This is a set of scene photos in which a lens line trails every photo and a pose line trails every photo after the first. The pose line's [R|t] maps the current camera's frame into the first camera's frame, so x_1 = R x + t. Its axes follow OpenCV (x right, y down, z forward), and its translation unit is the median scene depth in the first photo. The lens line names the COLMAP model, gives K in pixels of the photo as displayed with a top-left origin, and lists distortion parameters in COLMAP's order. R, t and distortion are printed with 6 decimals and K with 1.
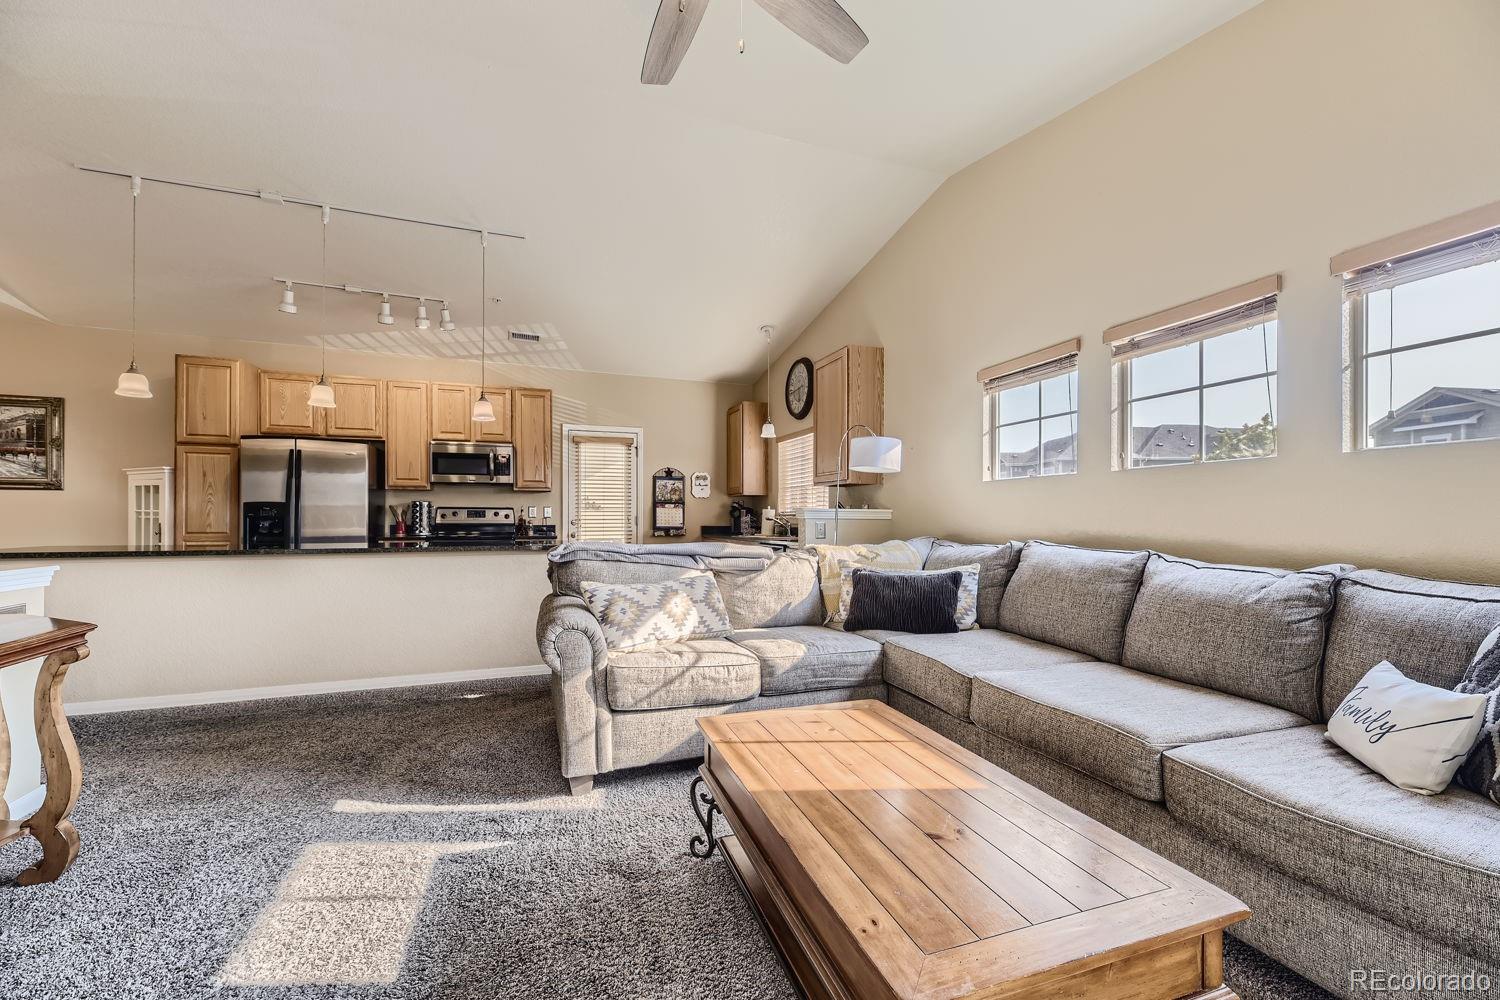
lens RADIAL K [[601.6, 0, 751.2], [0, 601.6, 513.1], [0, 0, 1]] dist [0.001747, 0.000276]
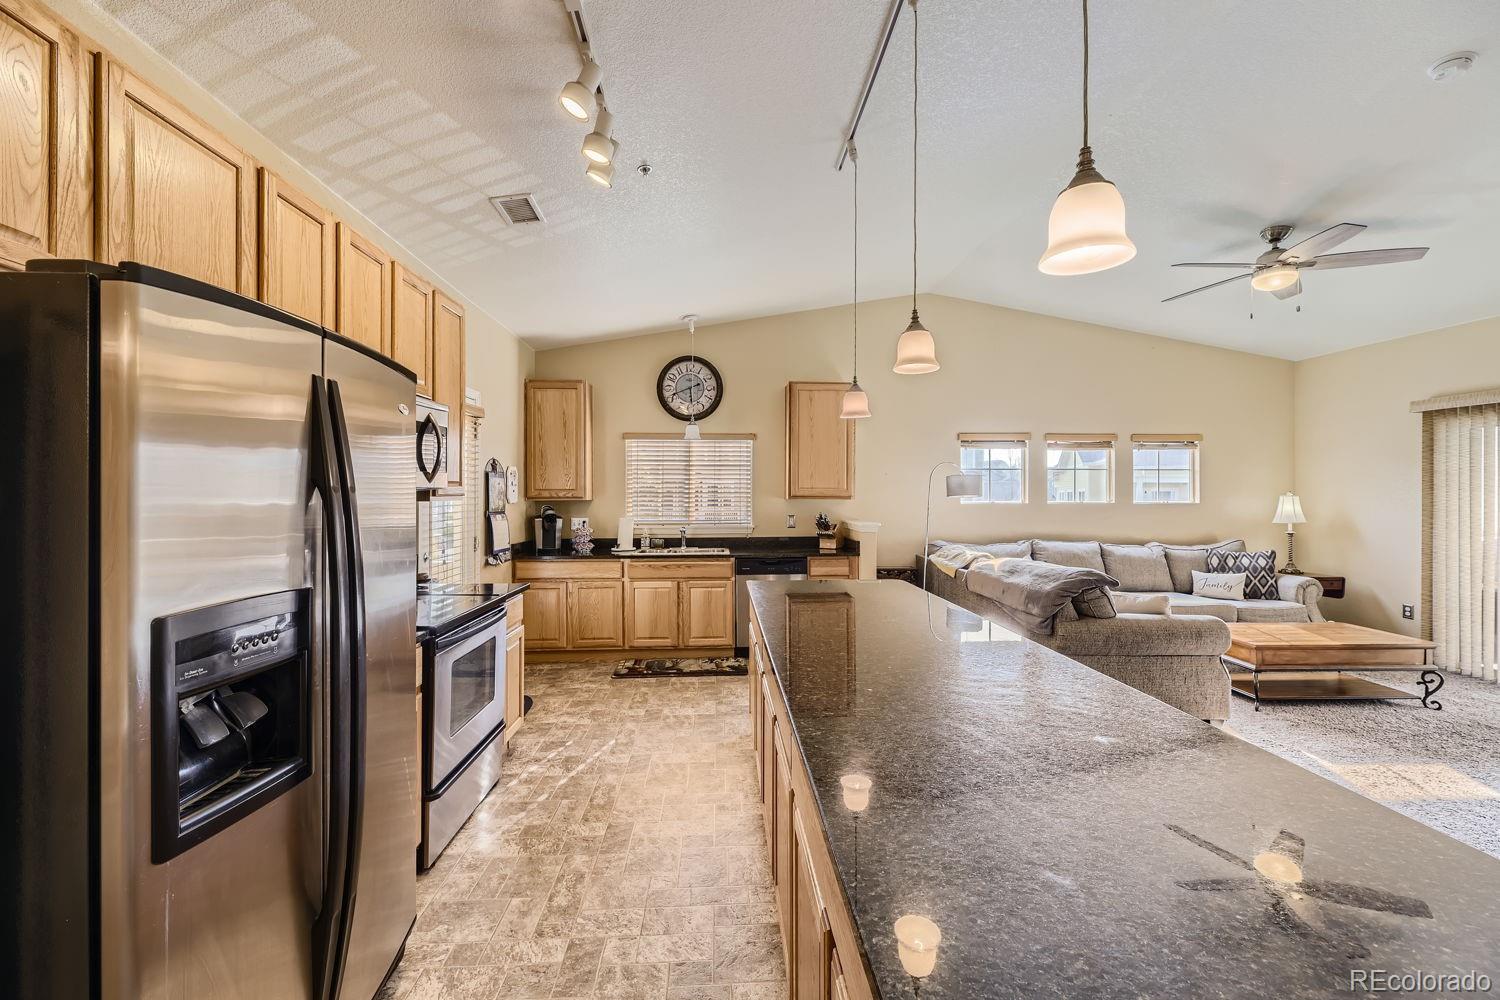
lens RADIAL K [[617.2, 0, 748.8], [0, 617.2, 493.4], [0, 0, 1]] dist [0.000347, 0.000153]
pose [[0.295328, -0.001839, 0.955394, -0.835774], [-0.007548, 0.999962, 0.004258, -0.051447], [-0.955366, -0.008469, 0.295303, 0.657302]]
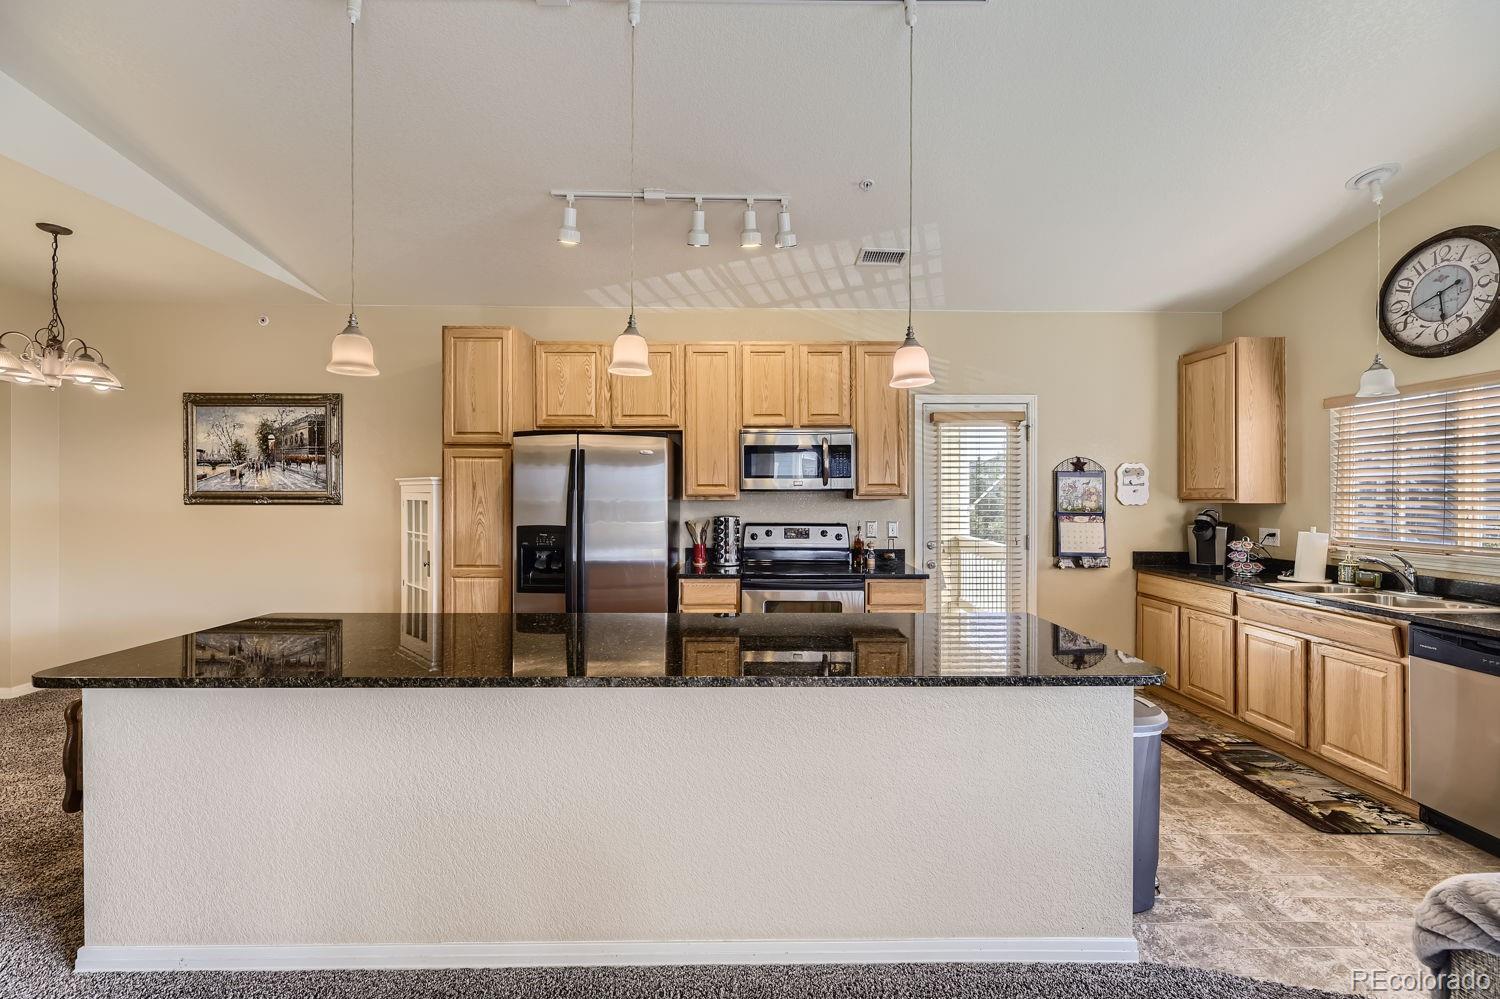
lens RADIAL K [[613.9, 0, 754.9], [0, 613.9, 496.2], [0, 0, 1]] dist [0.002094, 0.000183]
pose [[0.941295, 0.000784, -0.337585, -0.287220], [0.002596, 0.999951, 0.009561, -0.050801], [0.337576, -0.009876, 0.941247, 0.355174]]
